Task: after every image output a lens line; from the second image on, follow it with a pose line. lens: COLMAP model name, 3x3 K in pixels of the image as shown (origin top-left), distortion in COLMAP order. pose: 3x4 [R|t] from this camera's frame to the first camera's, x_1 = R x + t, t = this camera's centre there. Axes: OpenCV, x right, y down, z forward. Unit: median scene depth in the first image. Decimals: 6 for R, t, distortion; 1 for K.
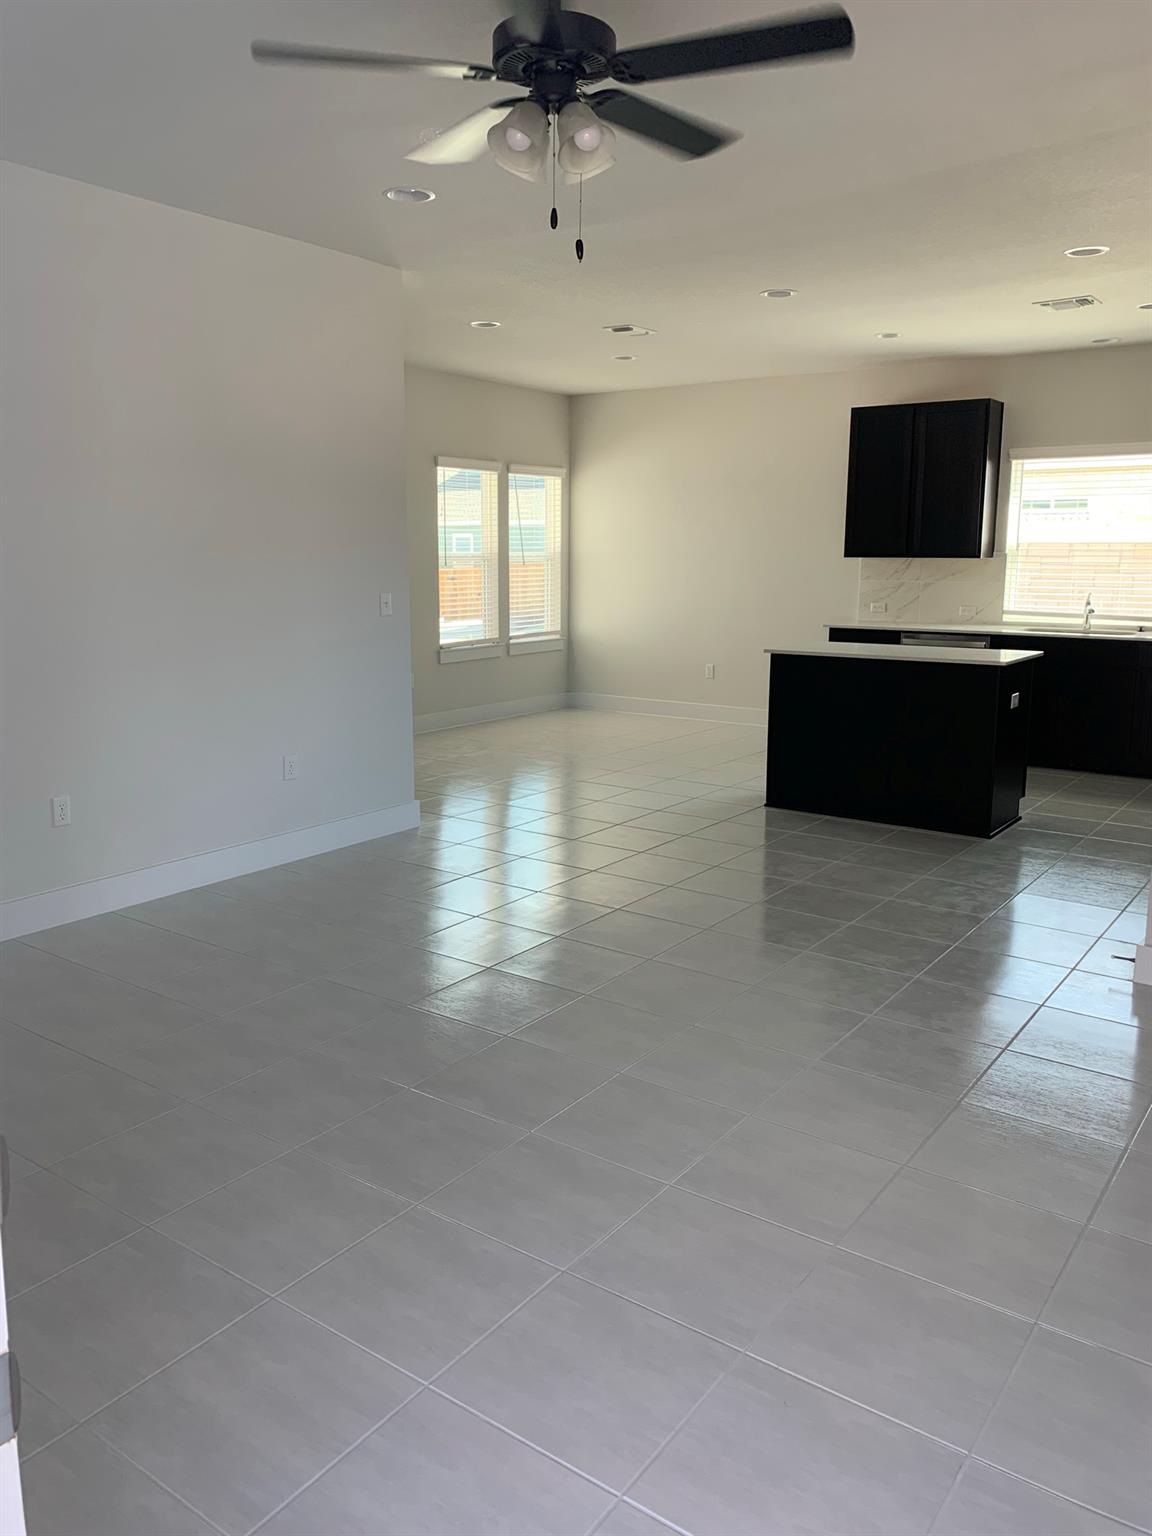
lens RADIAL K [[1157.5, 0, 574.5], [0, 1157.5, 755.0], [0, 0, 1]] dist [0.046694, -0.153238]
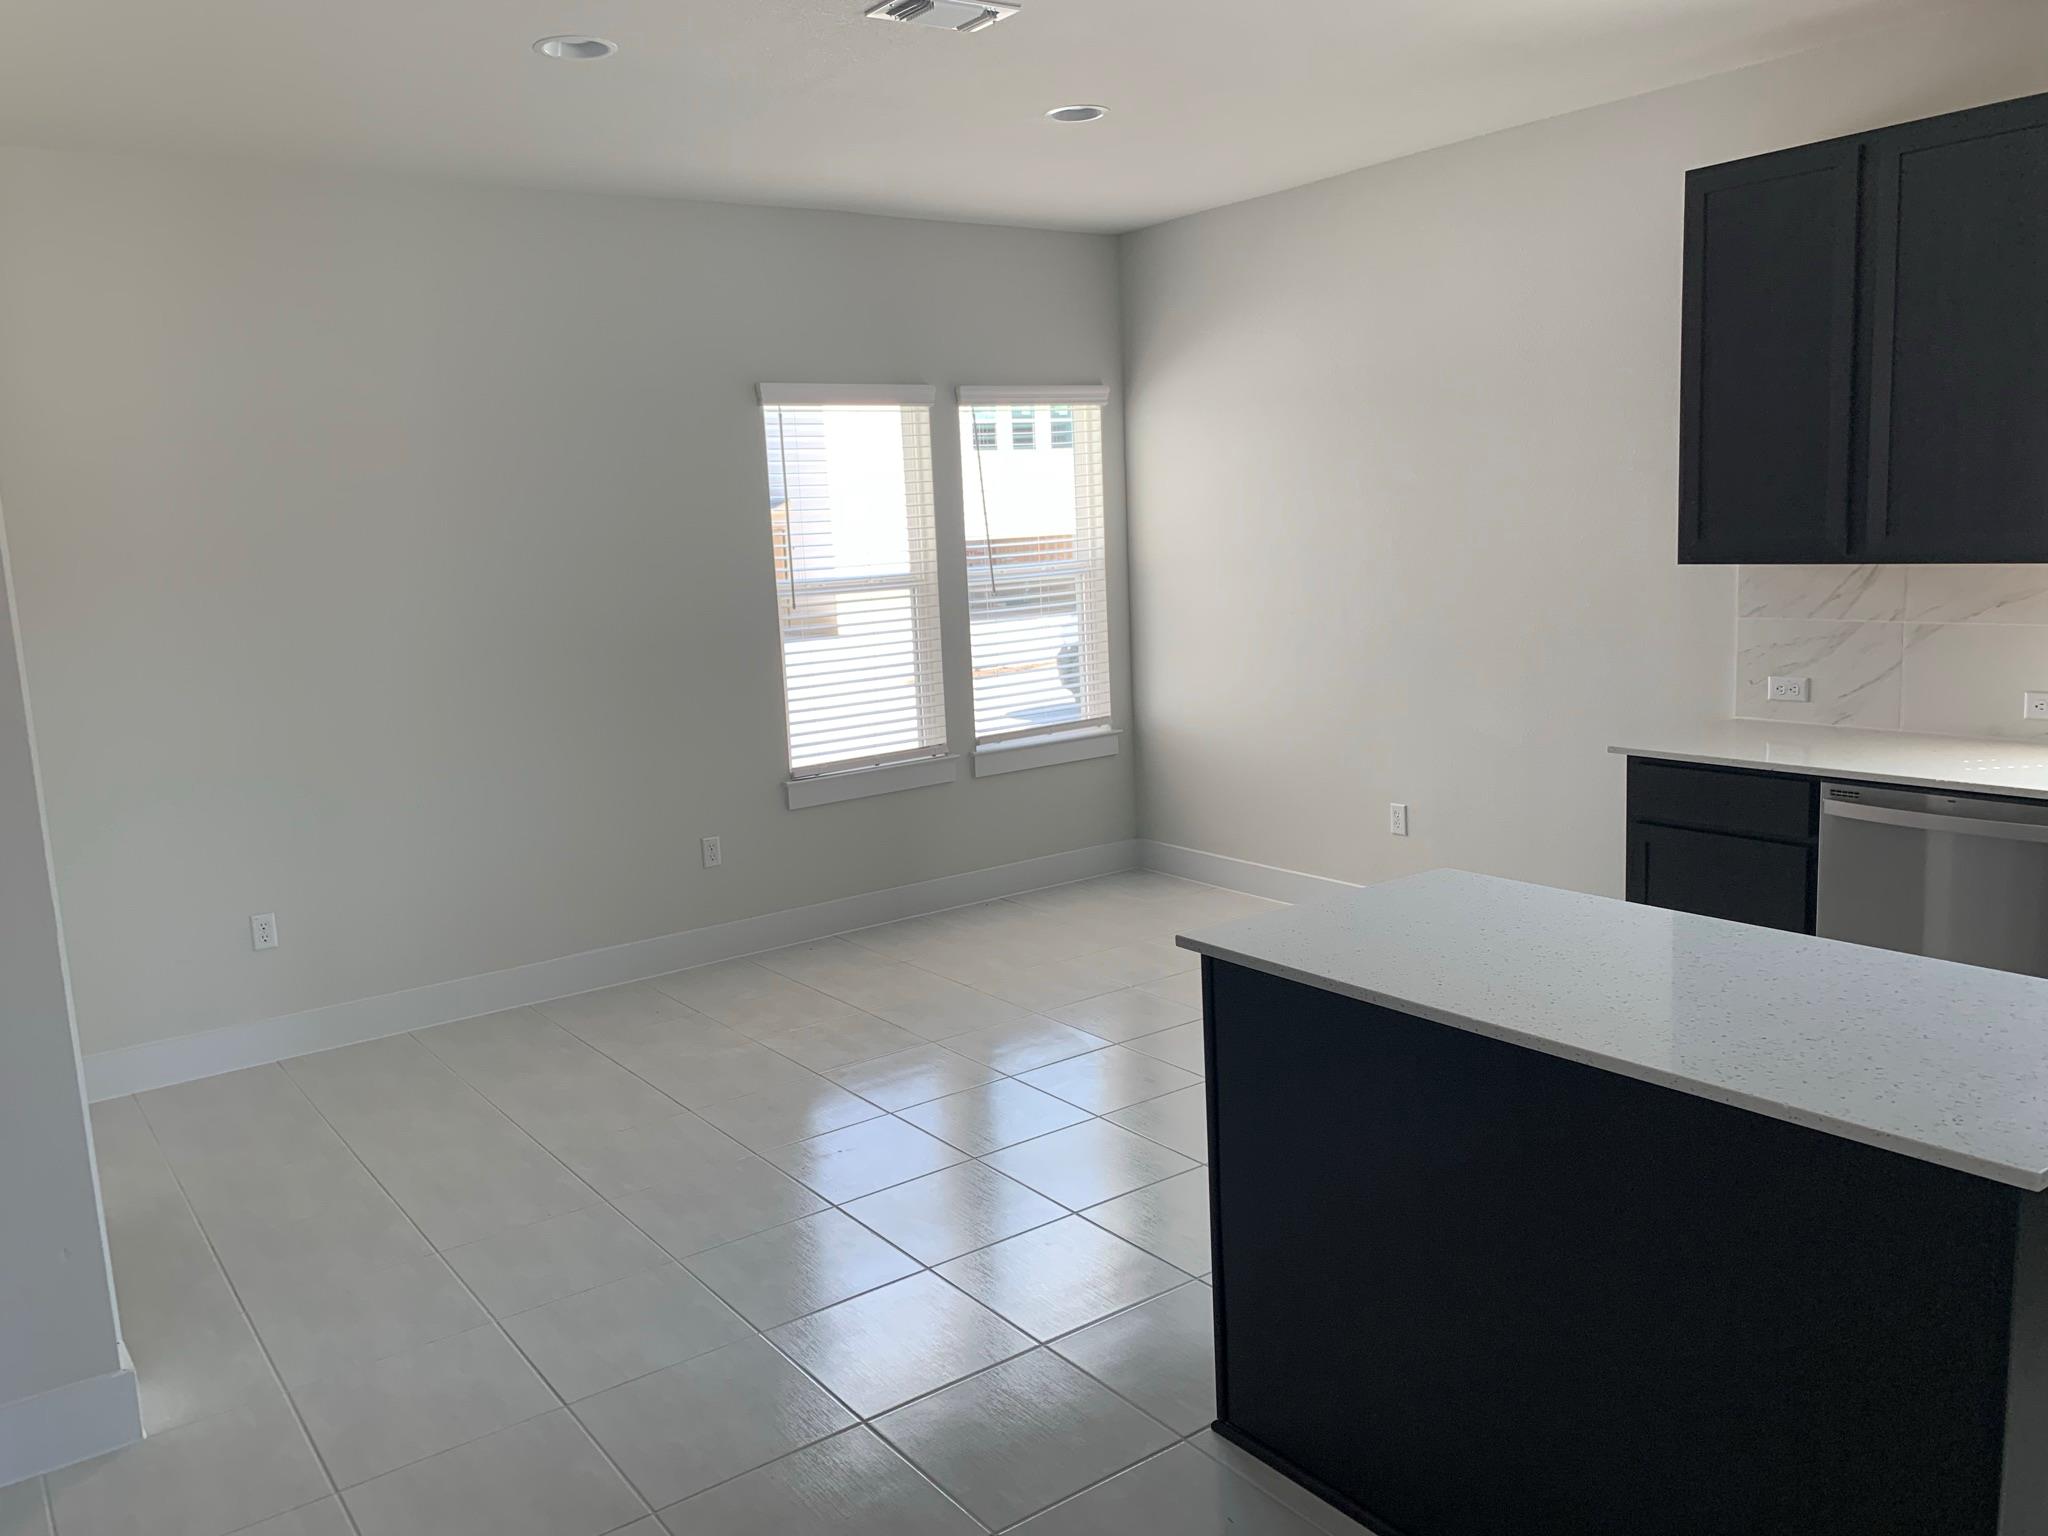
lens RADIAL K [[1565.3, 0, 967.8], [0, 1565.3, 775.5], [0, 0, 1]] dist [-0.001706, -0.002416]
pose [[0.945266, 0.004892, -0.326263, 0.175368], [-0.006340, 0.999974, -0.003374, -0.095435], [0.326238, 0.005258, 0.945273, 0.424397]]
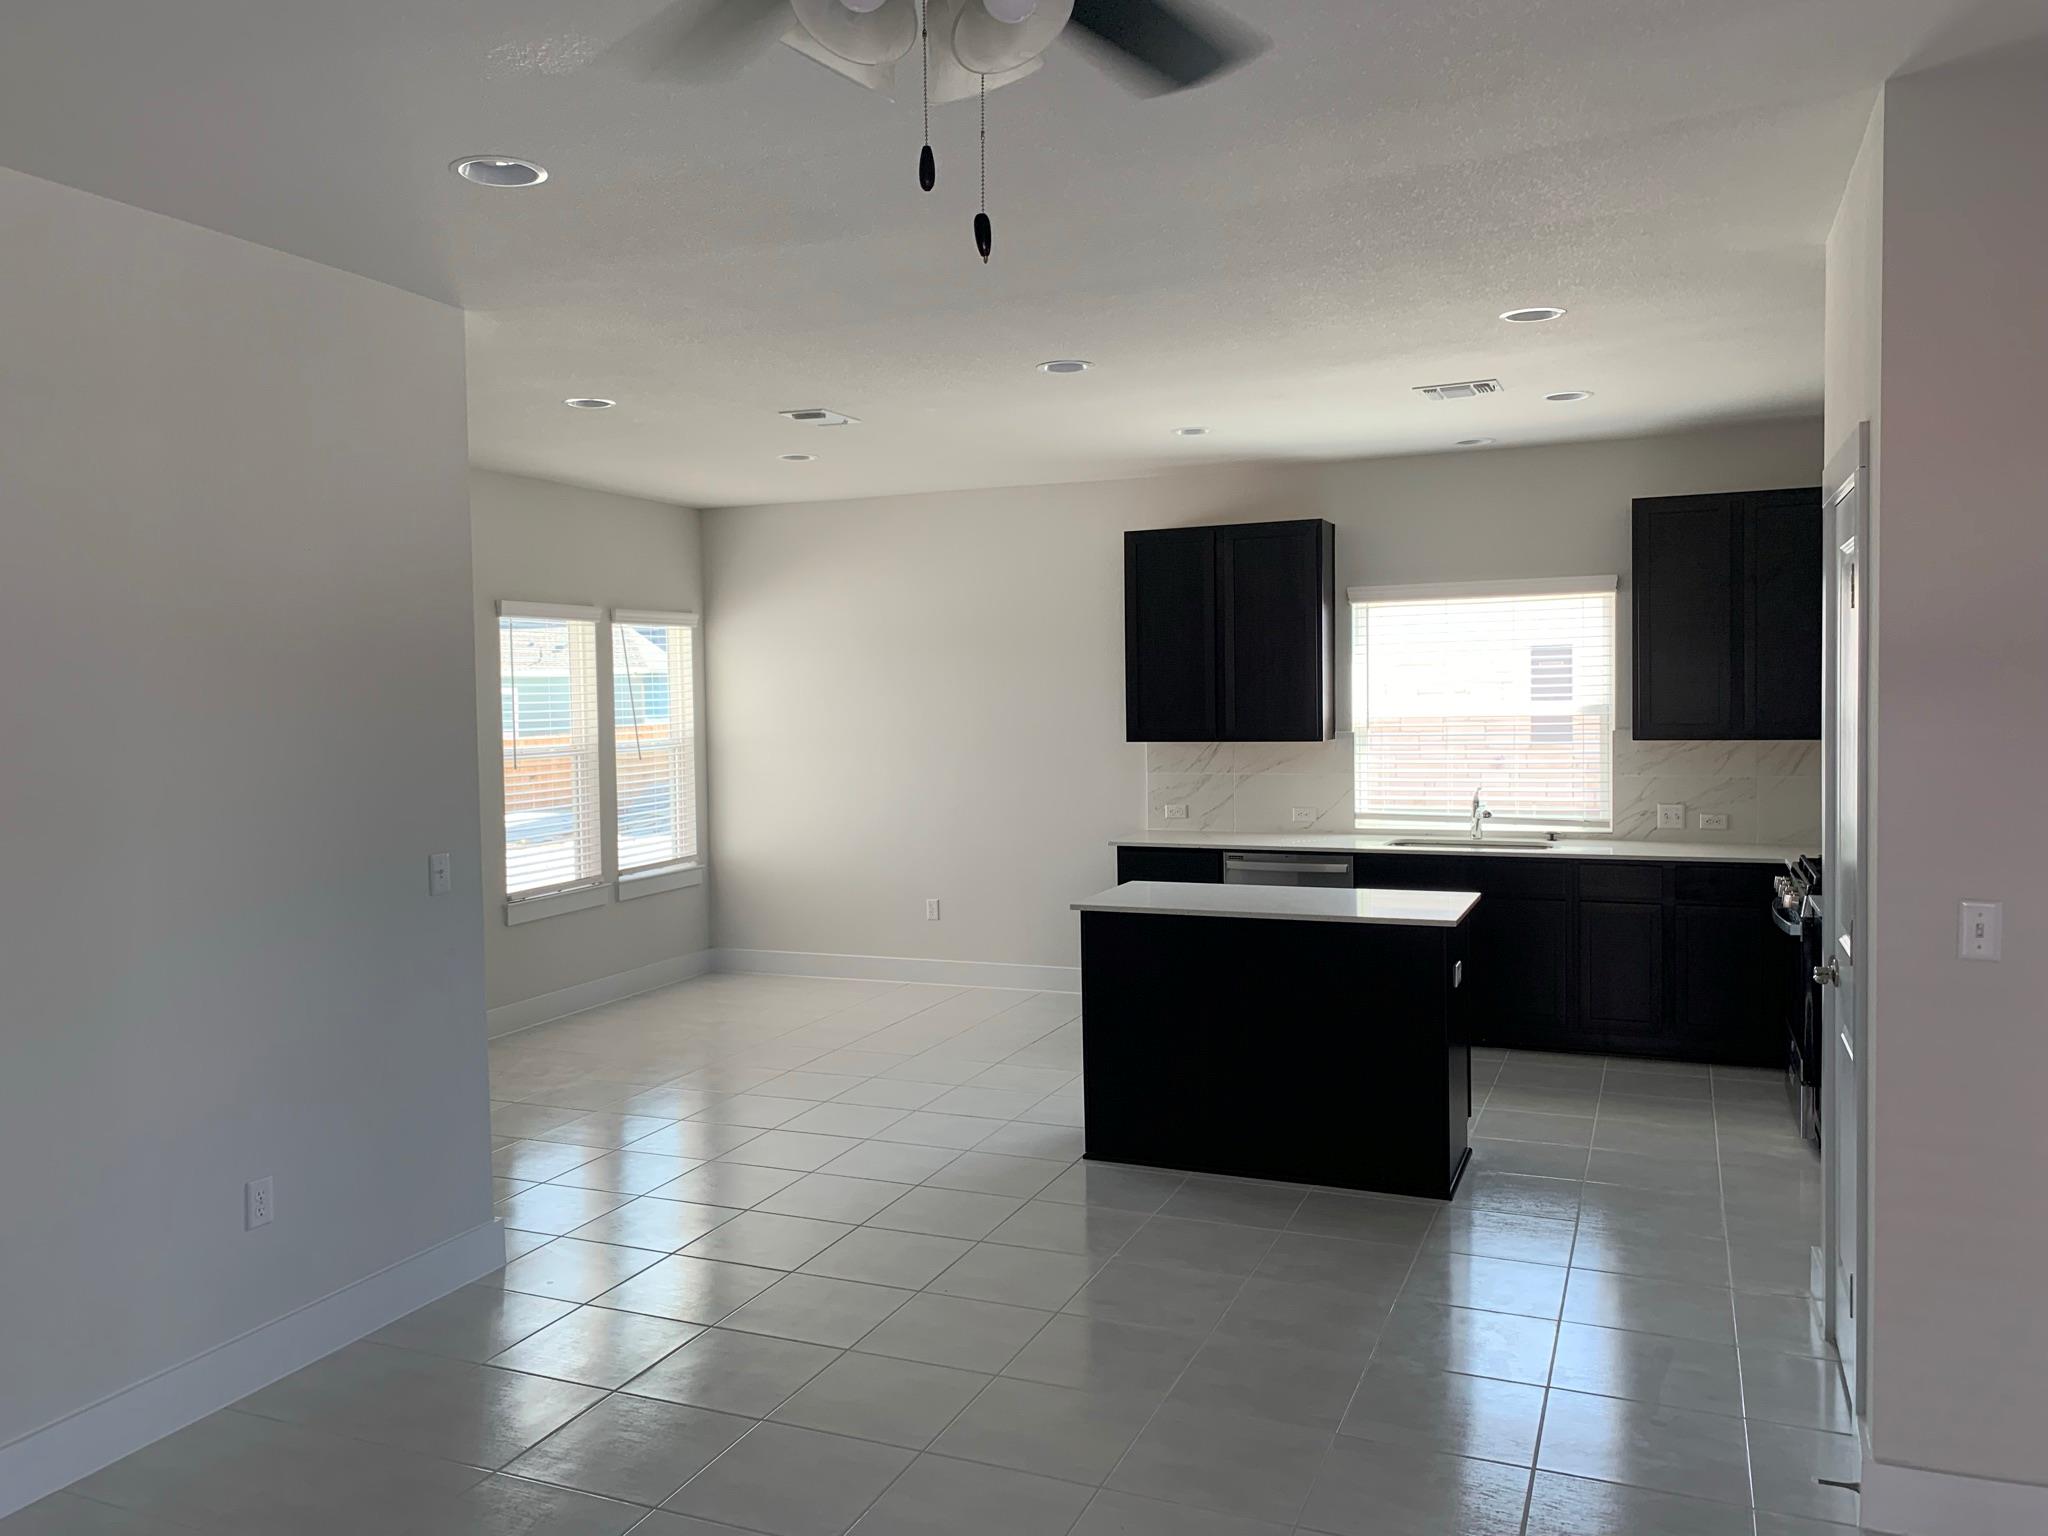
lens RADIAL K [[1543.8, 0, 1024.0], [0, 1543.8, 768.0], [0, 0, 1]] dist [0.048100, -0.257533]
pose [[0.973382, -0.030937, 0.227093, -0.034415], [0.059877, 0.990762, -0.121677, -0.046554], [-0.221231, 0.132036, 0.966242, 0.130062]]
